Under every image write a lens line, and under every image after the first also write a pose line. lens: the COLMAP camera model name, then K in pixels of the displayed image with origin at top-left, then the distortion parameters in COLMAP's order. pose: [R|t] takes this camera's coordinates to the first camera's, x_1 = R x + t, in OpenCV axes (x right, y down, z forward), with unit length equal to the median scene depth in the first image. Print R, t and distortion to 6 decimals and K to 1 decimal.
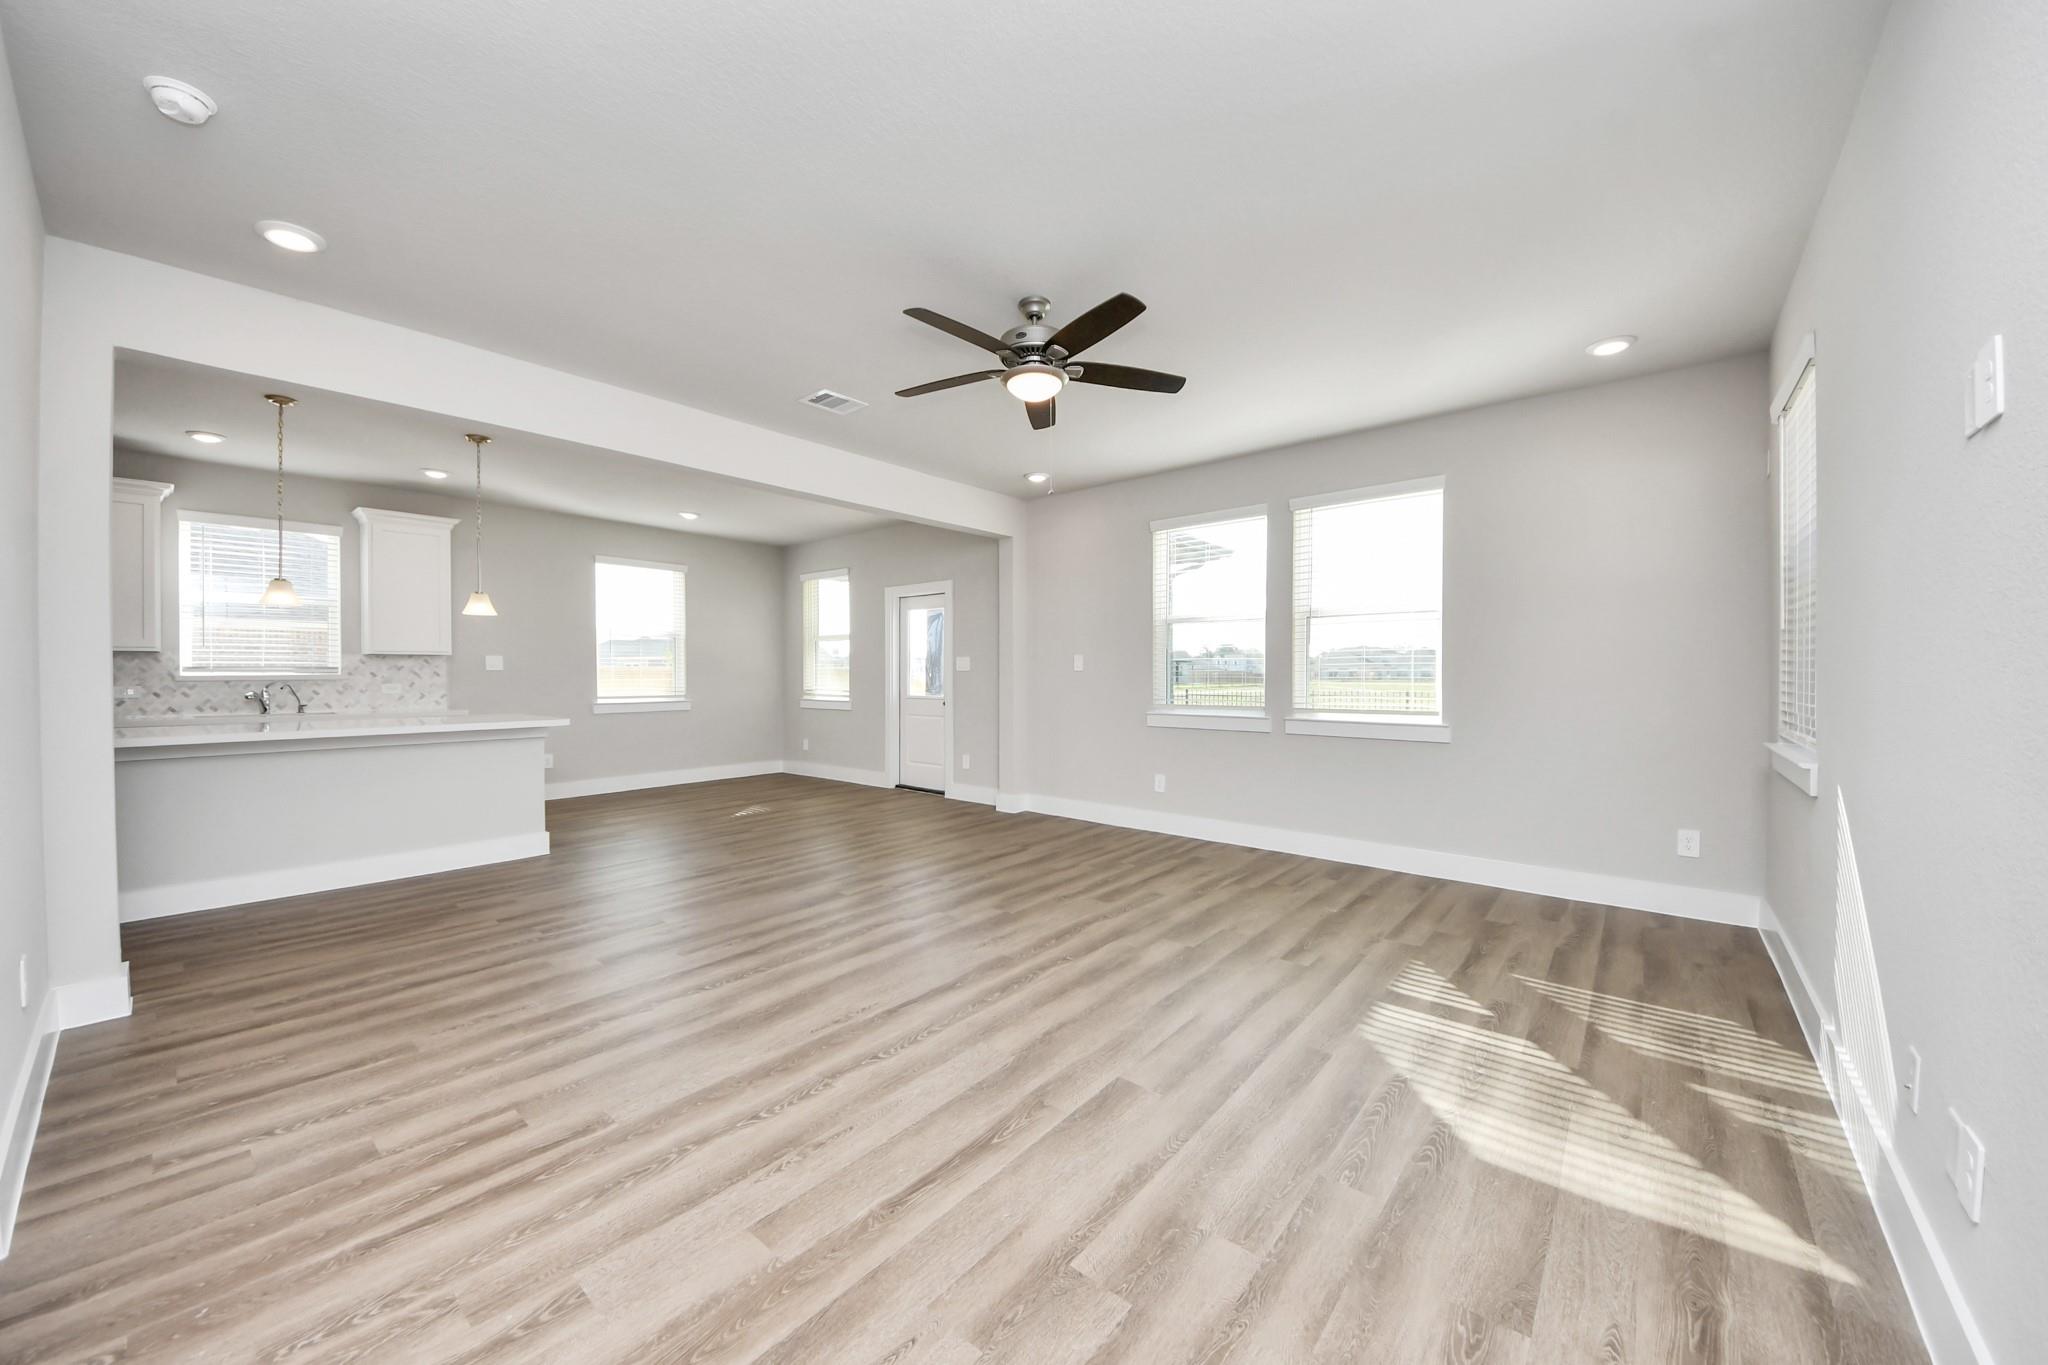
lens RADIAL K [[748.4, 0, 1021.3], [0, 748.4, 678.7], [0, 0, 1]] dist [0.038690, -0.025929]
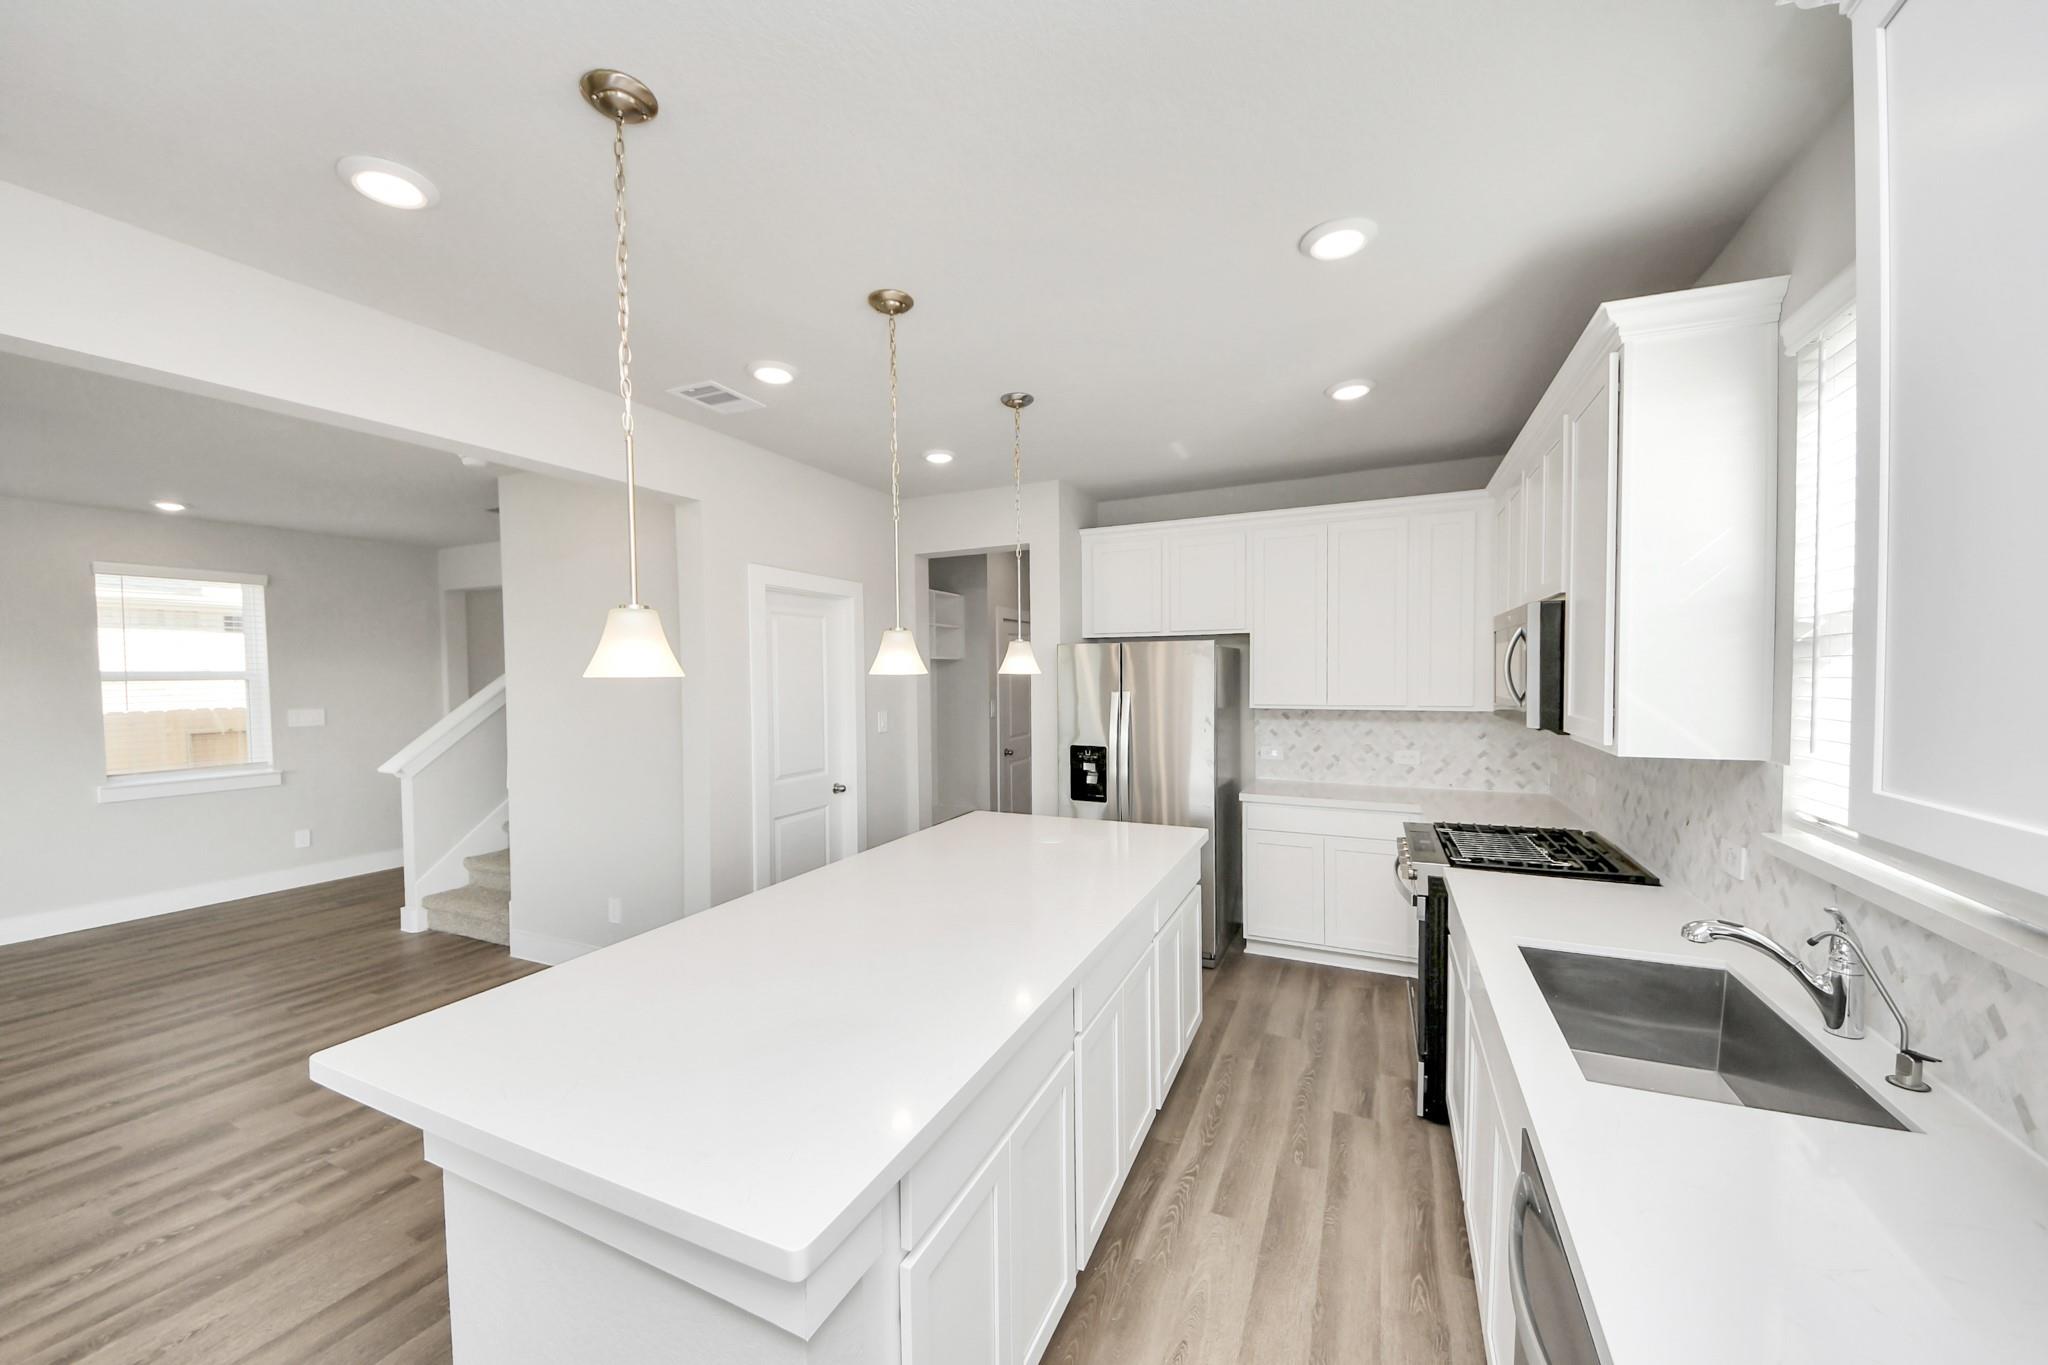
lens RADIAL K [[778.3, 0, 986.7], [0, 778.3, 690.5], [0, 0, 1]] dist [0.002610, -0.000256]
pose [[-0.968674, 0.016714, -0.247773, -0.995236], [0.009132, 0.999455, 0.031717, -0.112598], [0.248168, 0.028461, -0.968299, 1.740950]]
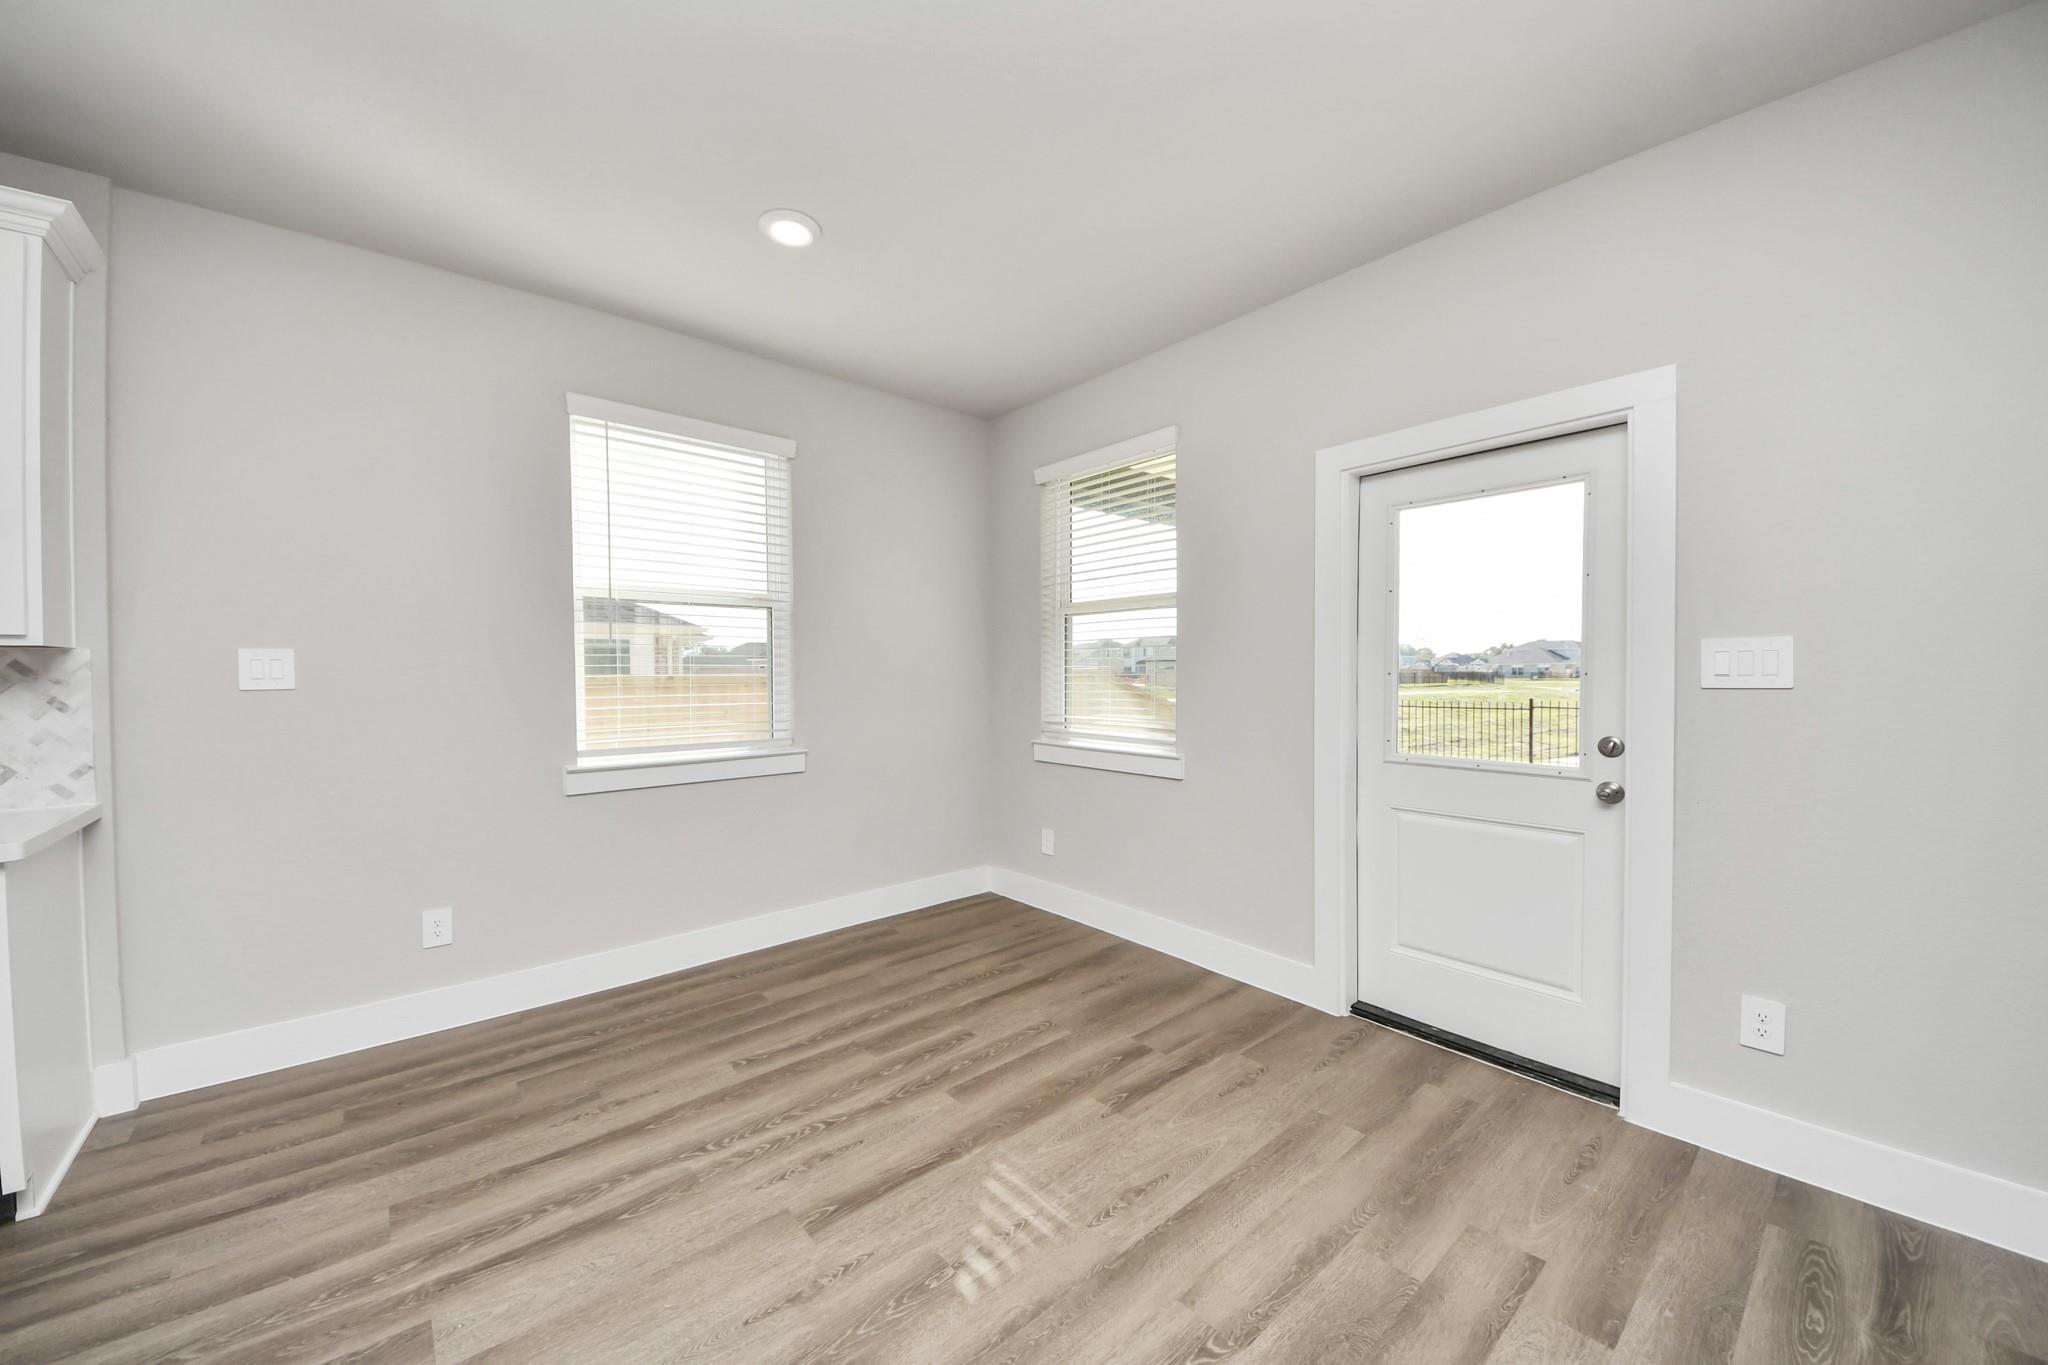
lens RADIAL K [[732.6, 0, 1024.0], [0, 732.6, 682.5], [0, 0, 1]] dist [0.053247, -0.036353]
pose [[0.988662, 0.003311, -0.150122, -0.546591], [-0.002887, 0.999991, 0.003040, -0.022725], [0.150131, -0.002572, 0.988663, 1.292163]]
